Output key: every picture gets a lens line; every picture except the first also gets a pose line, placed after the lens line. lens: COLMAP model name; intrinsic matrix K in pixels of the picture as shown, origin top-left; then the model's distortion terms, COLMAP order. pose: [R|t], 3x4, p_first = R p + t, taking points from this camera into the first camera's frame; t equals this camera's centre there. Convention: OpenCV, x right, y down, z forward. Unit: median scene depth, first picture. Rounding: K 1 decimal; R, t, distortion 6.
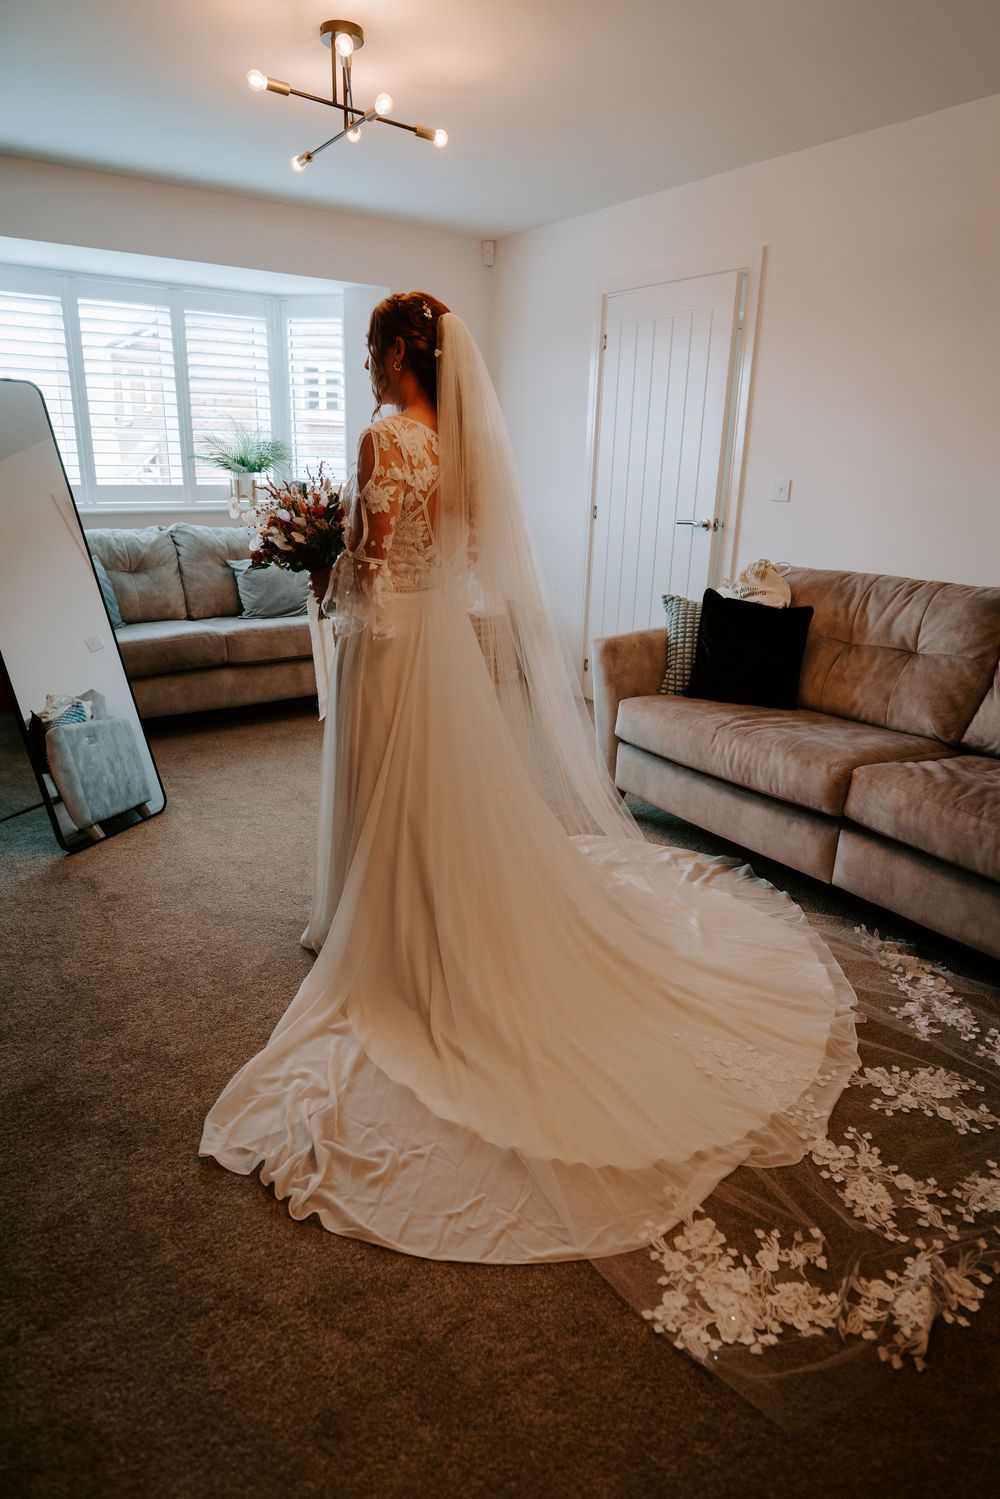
lens RADIAL K [[868.6, 0, 506.6], [0, 868.6, 754.9], [0, 0, 1]] dist [-0.026117, -0.001367]
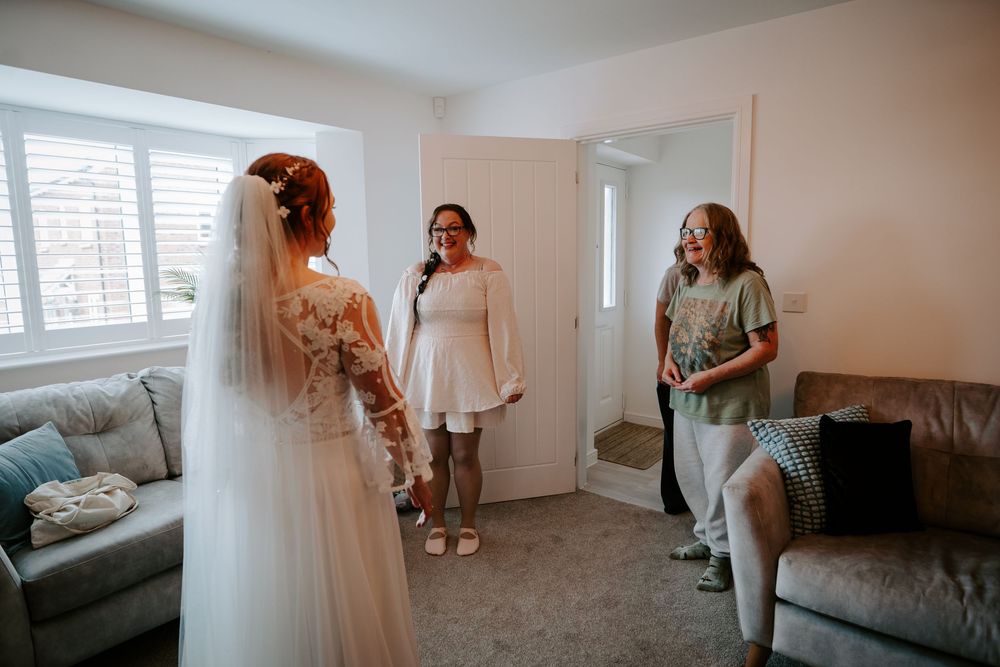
lens RADIAL K [[583.3, 0, 504.1], [0, 583.3, 336.6], [0, 0, 1]] dist [-0.014301, -0.006030]
pose [[0.957533, -0.077660, 0.277670, -0.194435], [0.129285, 0.976446, -0.172736, -0.148813], [-0.257715, 0.201299, 0.945020, 0.329356]]
